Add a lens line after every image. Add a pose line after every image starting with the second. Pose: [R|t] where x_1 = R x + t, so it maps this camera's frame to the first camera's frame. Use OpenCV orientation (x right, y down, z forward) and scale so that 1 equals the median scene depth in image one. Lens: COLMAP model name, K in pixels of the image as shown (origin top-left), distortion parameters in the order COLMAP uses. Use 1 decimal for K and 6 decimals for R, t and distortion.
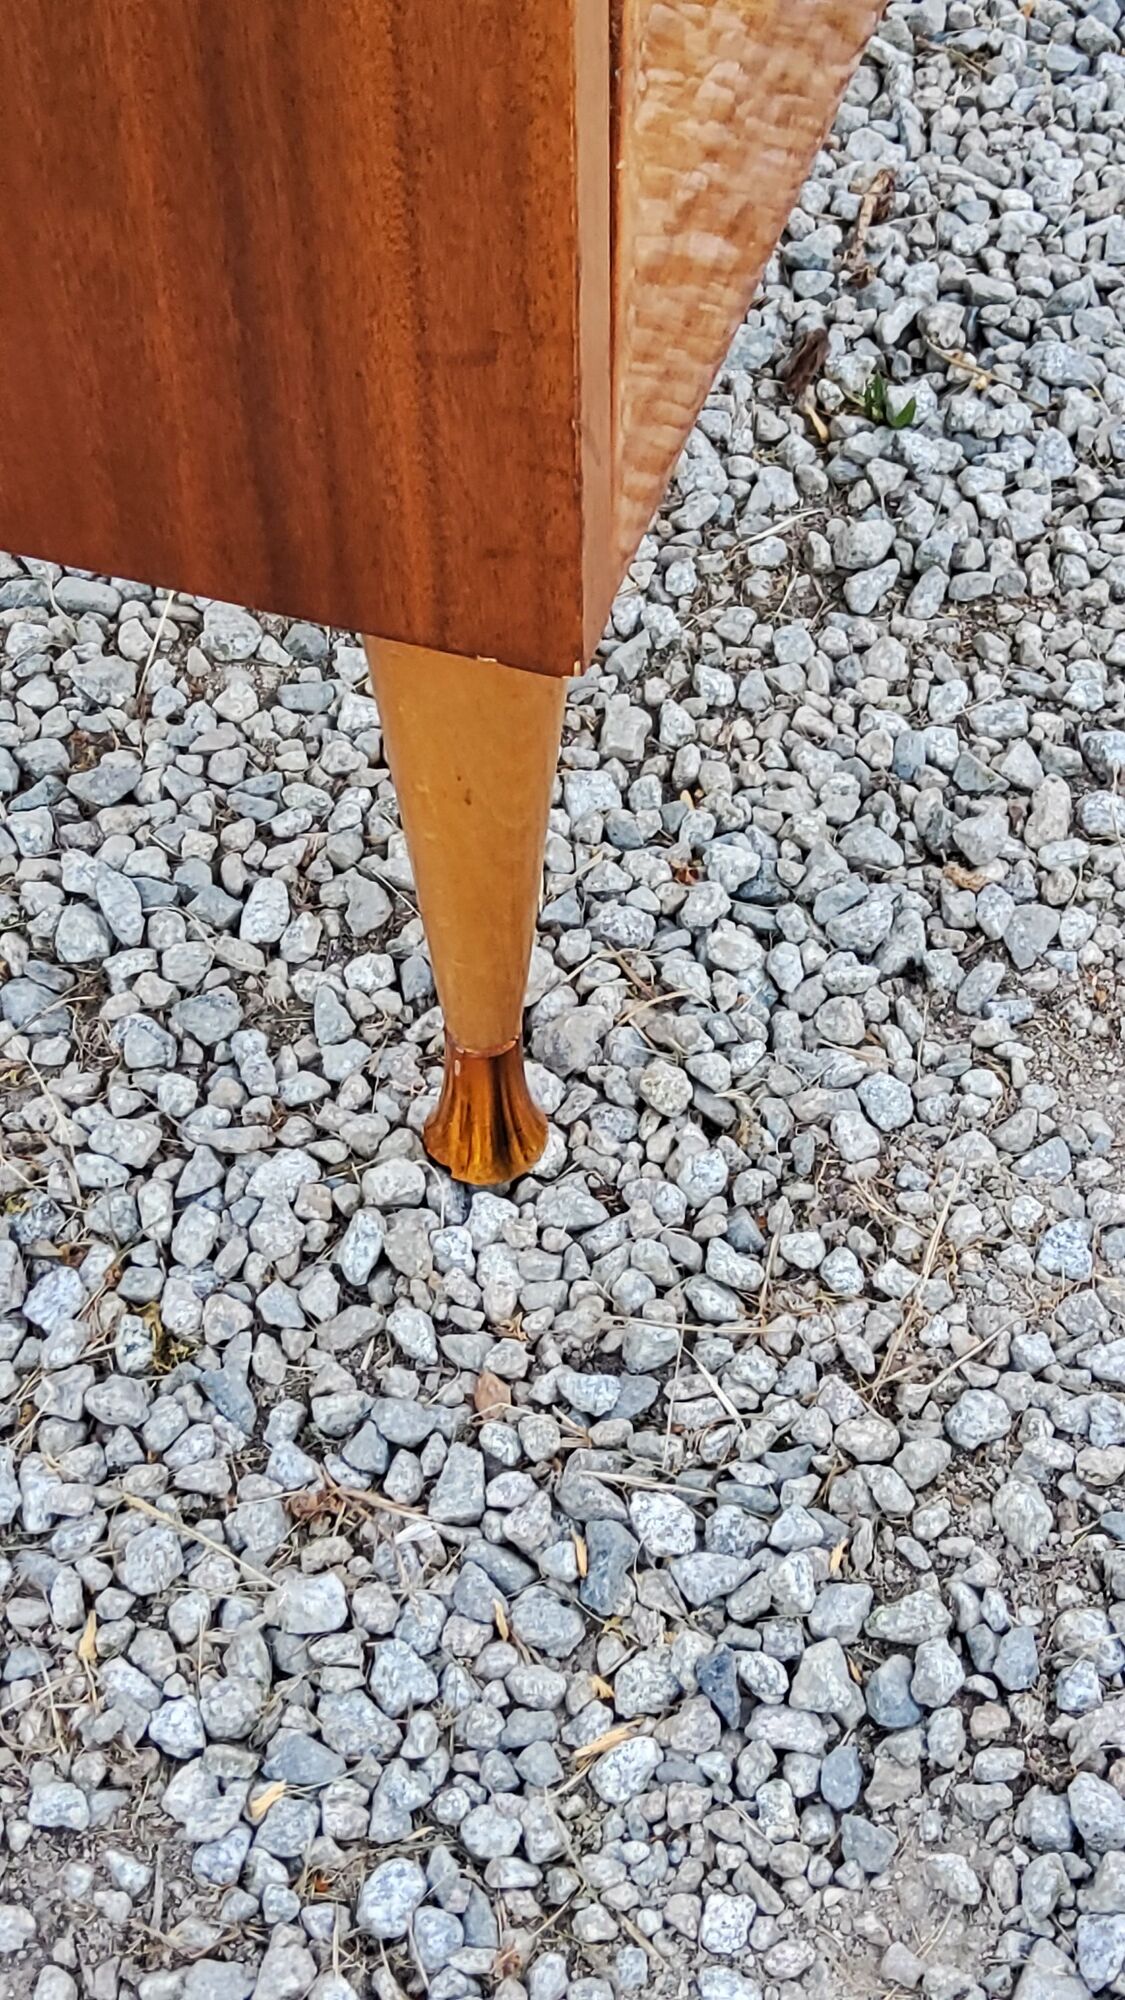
lens RADIAL K [[2978.2, 0, 575.5], [0, 2978.2, 989.2], [0, 0, 1]] dist [0.192421, -0.594209]
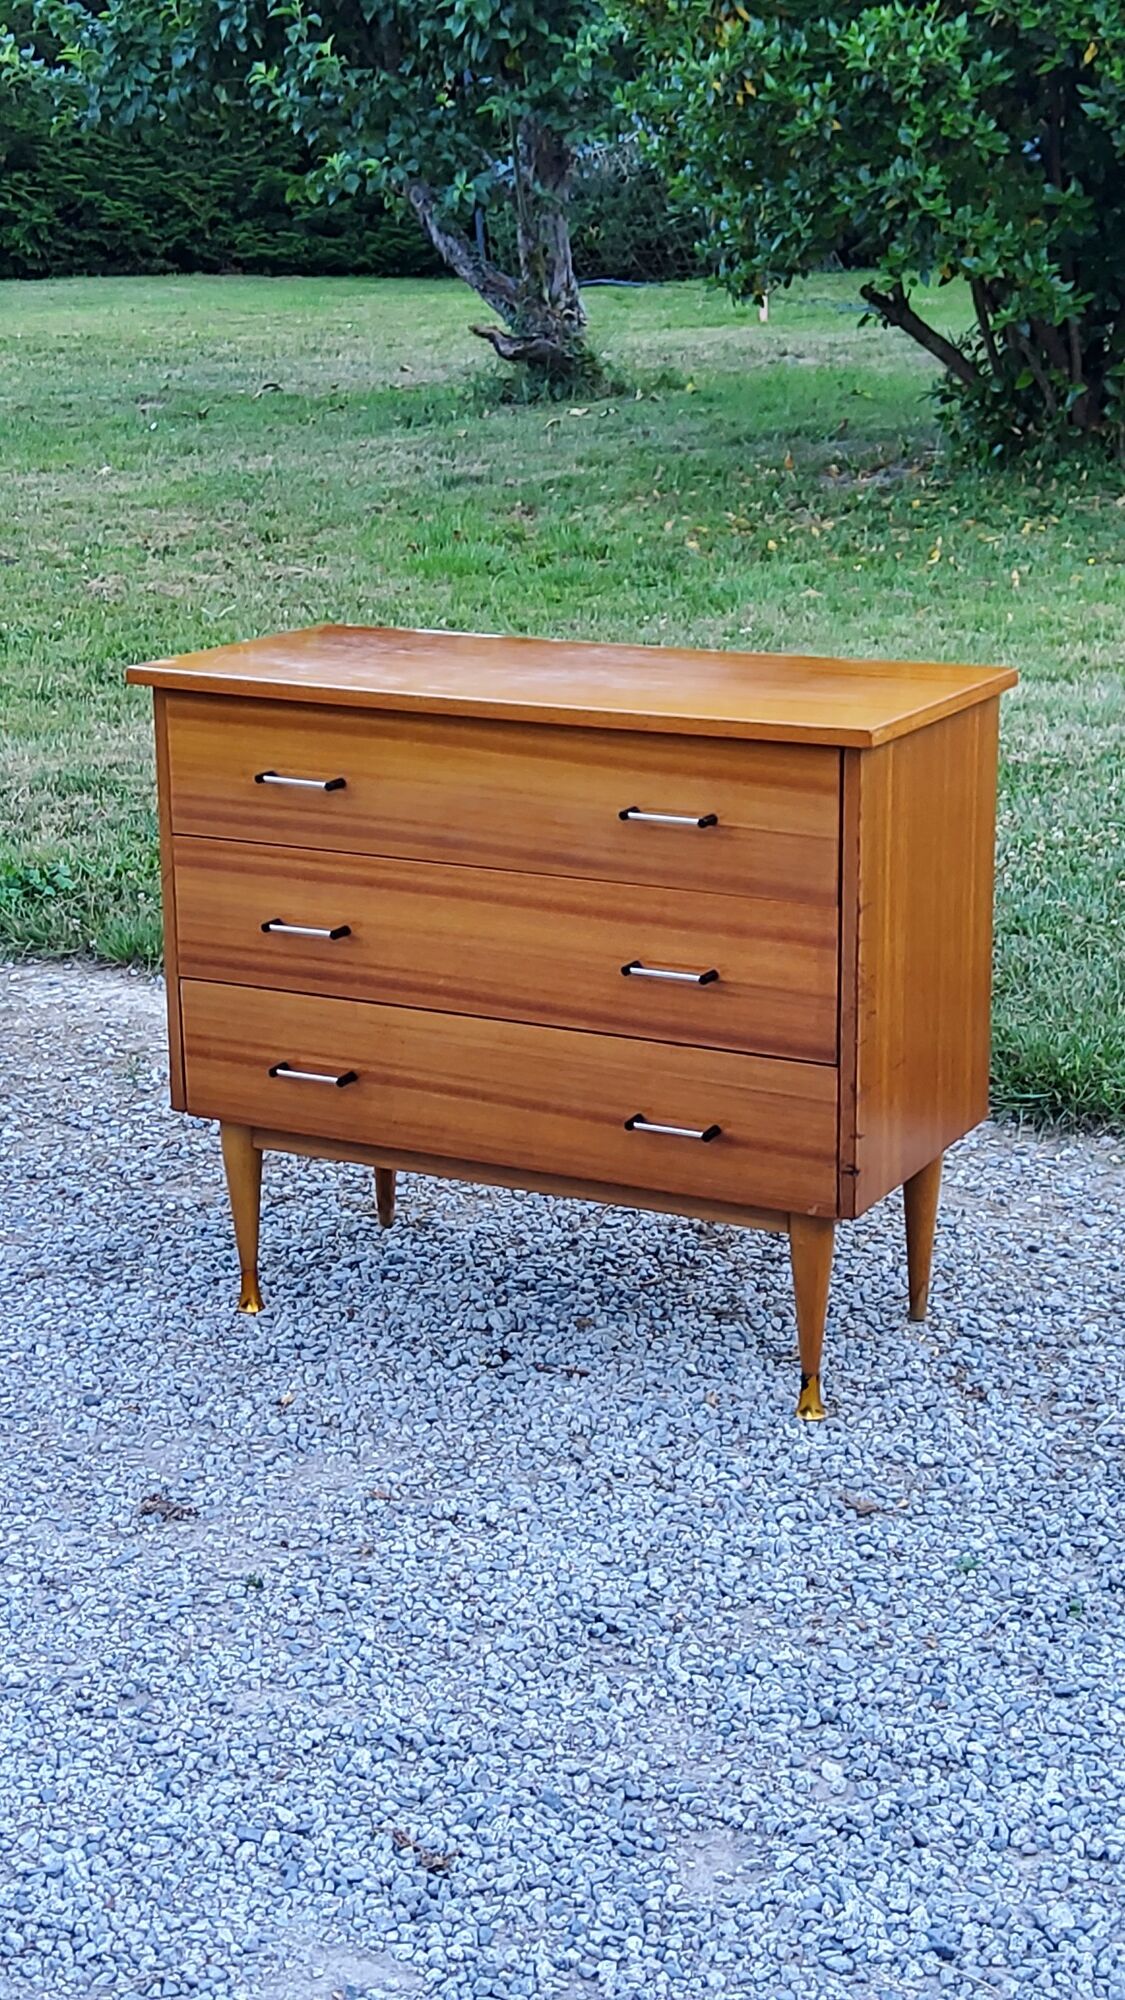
lens RADIAL K [[2978.2, 0, 575.5], [0, 2978.2, 989.2], [0, 0, 1]] dist [0.192421, -0.594209]
pose [[-0.166867, 0.262372, -0.950430, 4.058931], [-0.756801, 0.583781, 0.294028, -1.931993], [0.631988, 0.768349, 0.101150, 0.499097]]
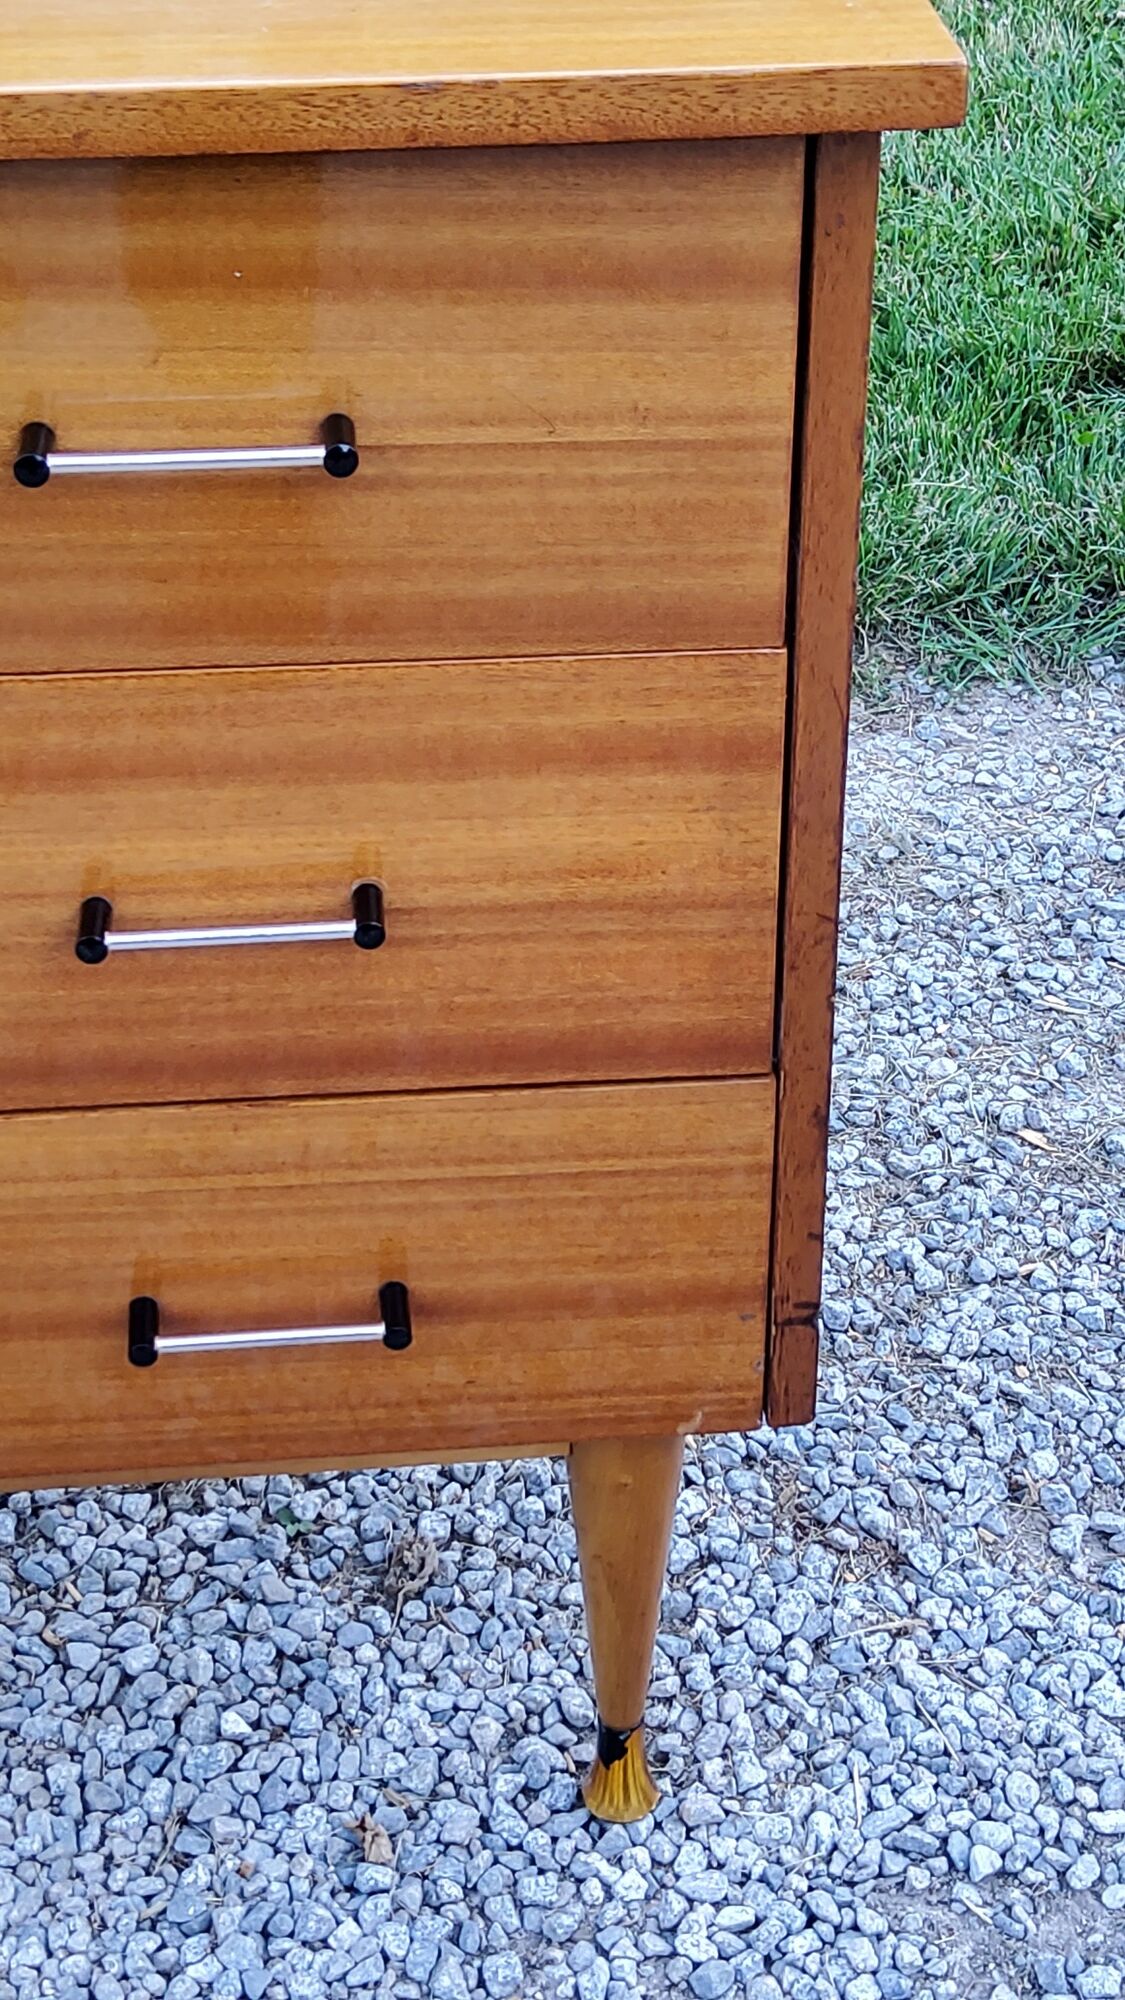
lens RADIAL K [[2998.9, 0, 571.7], [0, 2998.9, 997.1], [0, 0, 1]] dist [0.167420, -0.495736]
pose [[0.392709, 0.503717, -0.769447, 1.308797], [-0.710844, 0.697100, 0.093557, -1.072614], [0.583508, 0.510216, 0.631821, 0.266351]]
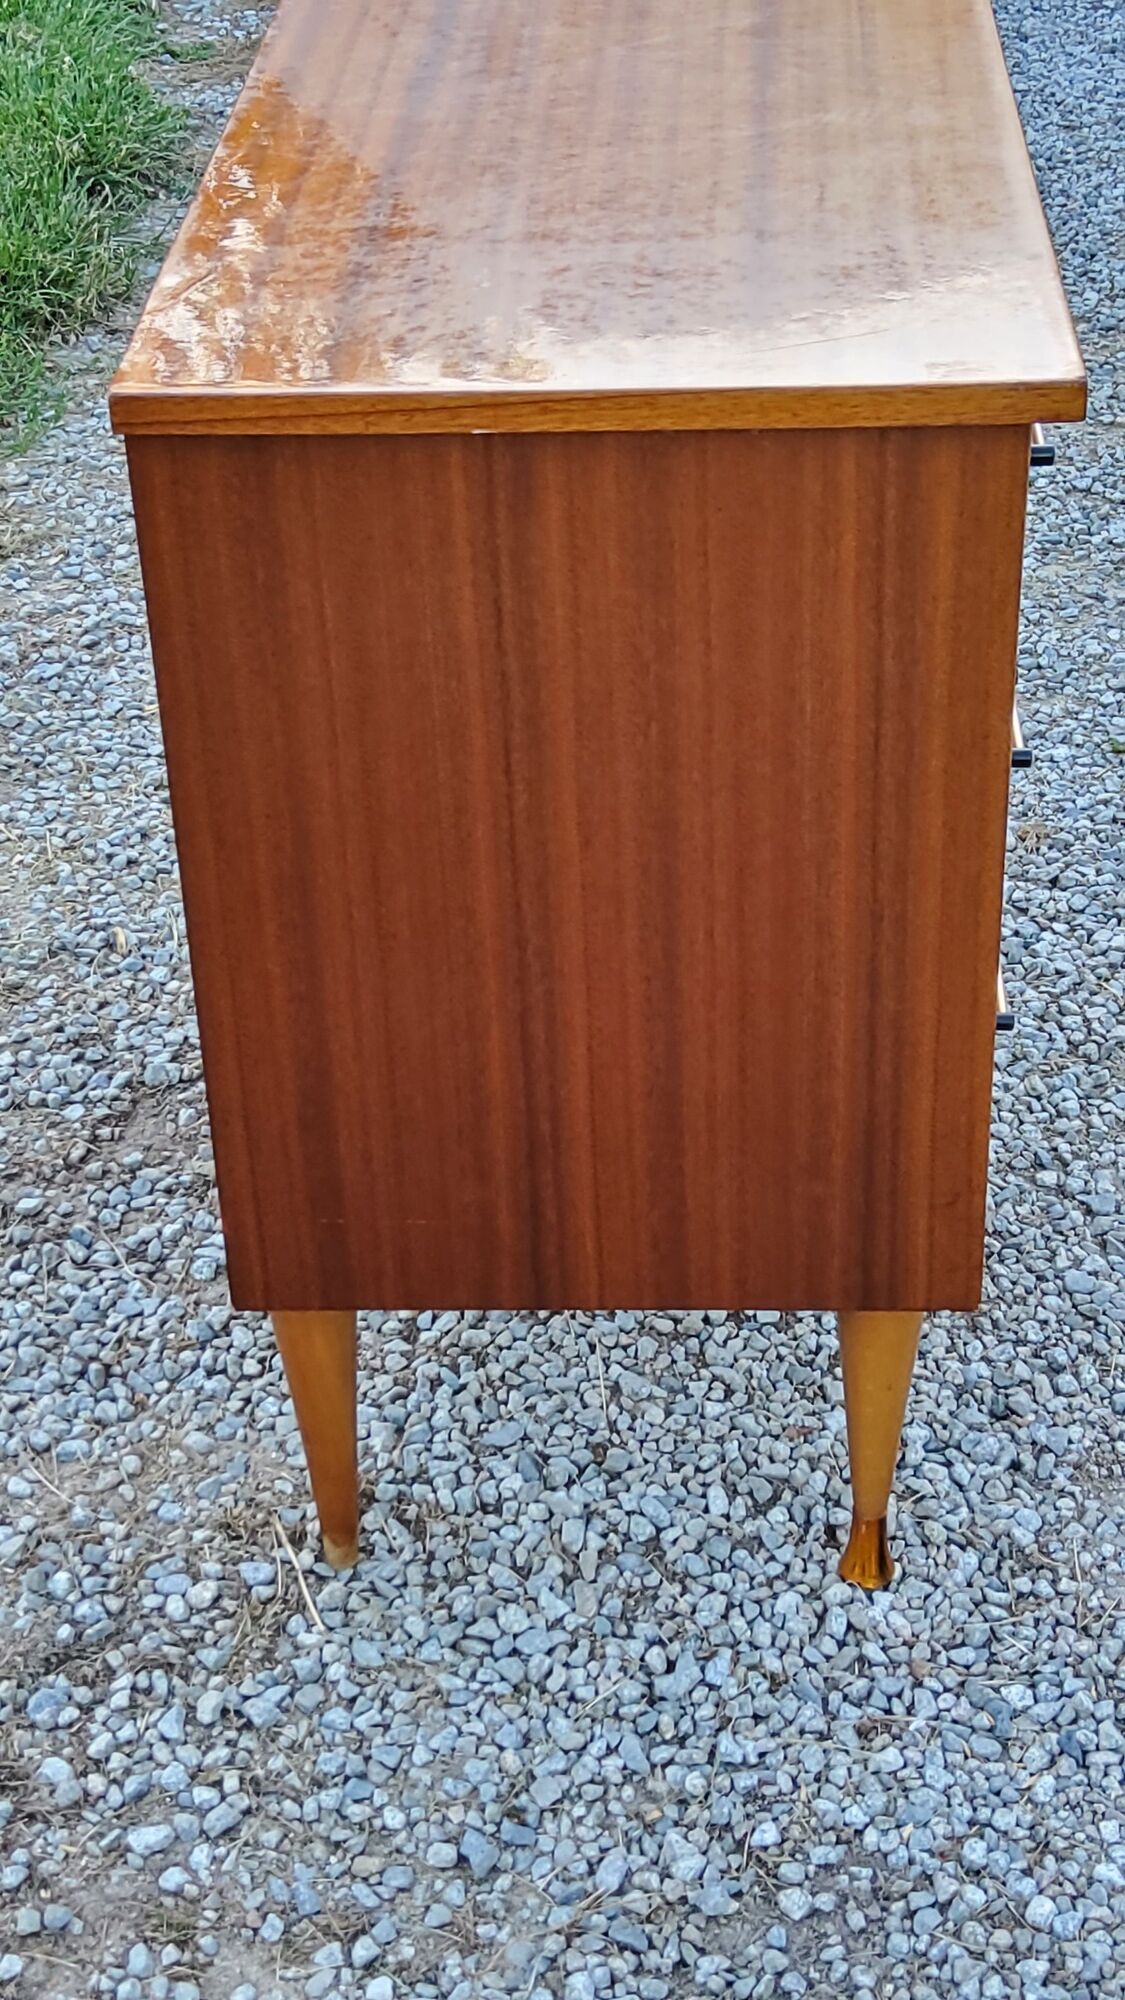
lens RADIAL K [[2978.2, 0, 575.5], [0, 2978.2, 989.2], [0, 0, 1]] dist [0.192421, -0.594209]
pose [[0.961938, -0.166418, 0.216748, -0.652425], [0.224090, 0.934328, -0.277153, 0.217927], [-0.156390, 0.315175, 0.936059, -1.177734]]
